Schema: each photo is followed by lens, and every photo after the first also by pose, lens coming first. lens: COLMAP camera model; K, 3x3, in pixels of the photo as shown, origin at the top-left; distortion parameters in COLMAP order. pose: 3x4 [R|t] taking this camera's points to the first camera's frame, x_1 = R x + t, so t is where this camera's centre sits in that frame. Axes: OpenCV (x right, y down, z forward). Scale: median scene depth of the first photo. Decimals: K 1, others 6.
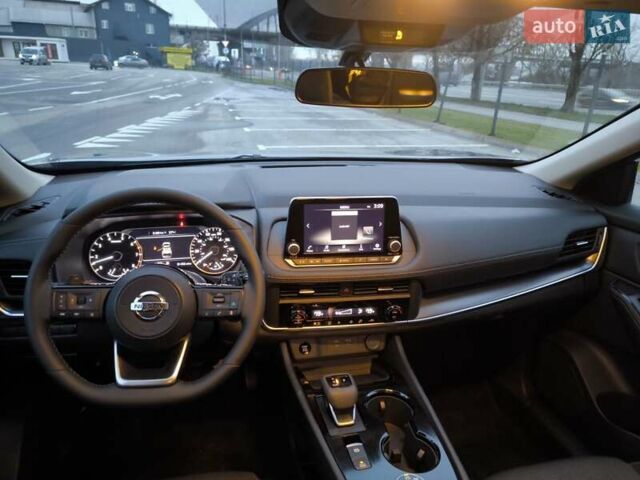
lens RADIAL K [[446.2, 0, 320.0], [0, 446.2, 240.0], [0, 0, 1]] dist [0.002541, -0.002993]
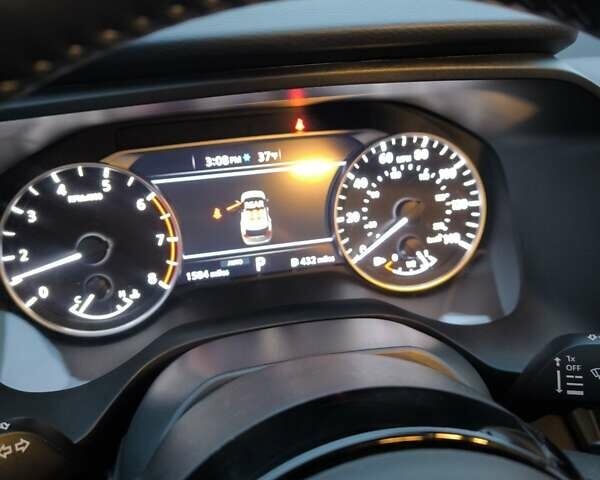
lens RADIAL K [[565.4, 0, 298.1], [0, 565.4, 249.8], [0, 0, 1]] dist [0.023315, -0.012564]
pose [[0.997298, -0.024369, -0.069304, -0.296404], [0.036546, 0.982936, 0.180279, -0.023741], [0.063729, -0.182325, 0.981171, 0.645320]]
